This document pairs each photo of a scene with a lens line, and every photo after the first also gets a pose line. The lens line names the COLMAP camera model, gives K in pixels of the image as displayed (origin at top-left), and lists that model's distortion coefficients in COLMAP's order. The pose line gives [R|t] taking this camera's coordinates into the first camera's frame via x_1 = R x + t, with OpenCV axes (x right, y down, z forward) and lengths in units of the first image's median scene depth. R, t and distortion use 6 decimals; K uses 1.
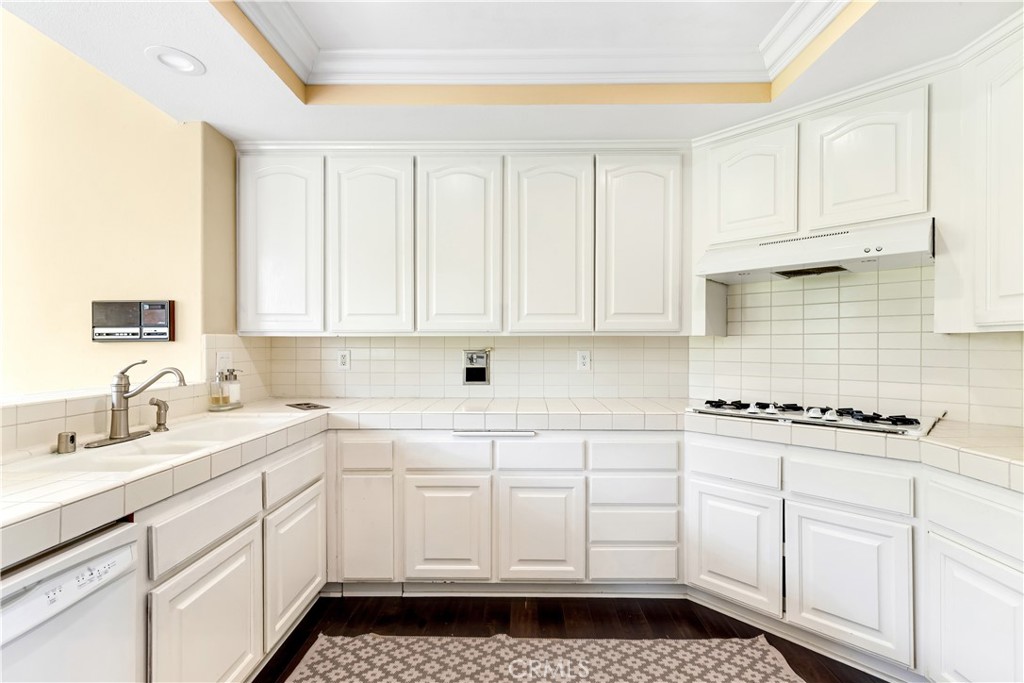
lens RADIAL K [[469.9, 0, 516.4], [0, 469.9, 347.3], [0, 0, 1]] dist [0.010021, 0.000400]
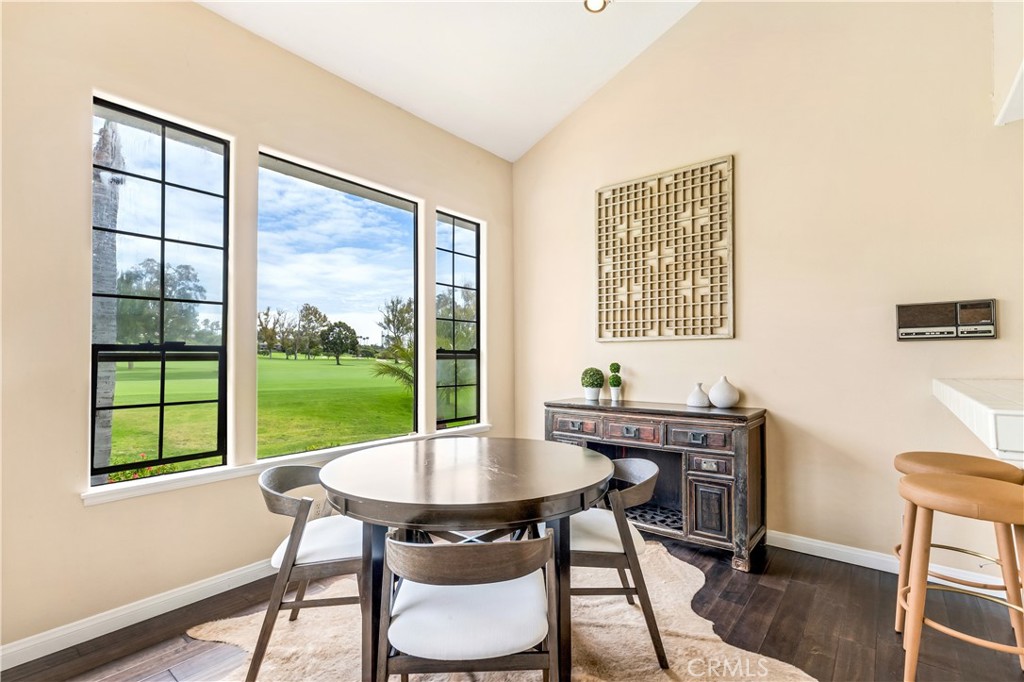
lens RADIAL K [[469.9, 0, 514.4], [0, 469.9, 348.2], [0, 0, 1]] dist [0.010021, 0.000400]
pose [[0.780858, -0.014230, -0.624546, -0.901425], [-0.001362, 0.999699, -0.024480, 0.034147], [0.624707, 0.019966, 0.780604, -0.445942]]
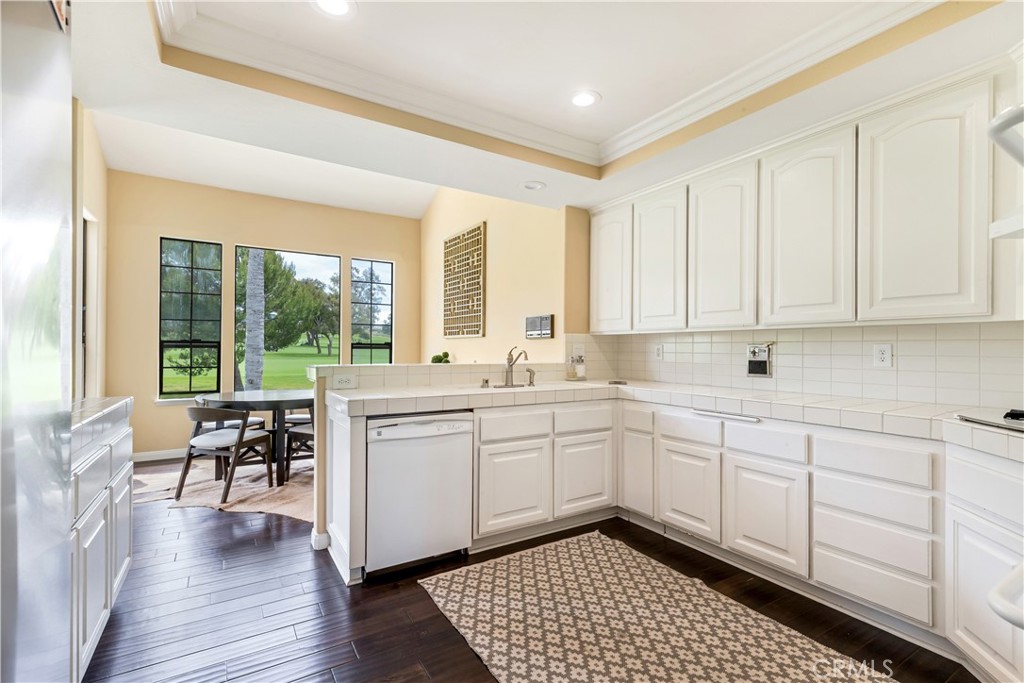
lens RADIAL K [[469.9, 0, 512.1], [0, 469.9, 346.2], [0, 0, 1]] dist [0.010021, 0.000400]
pose [[0.535415, -0.001355, -0.844588, 0.638117], [-0.010972, 0.999903, -0.008560, 0.032369], [0.844518, 0.013851, 0.535348, -0.036917]]
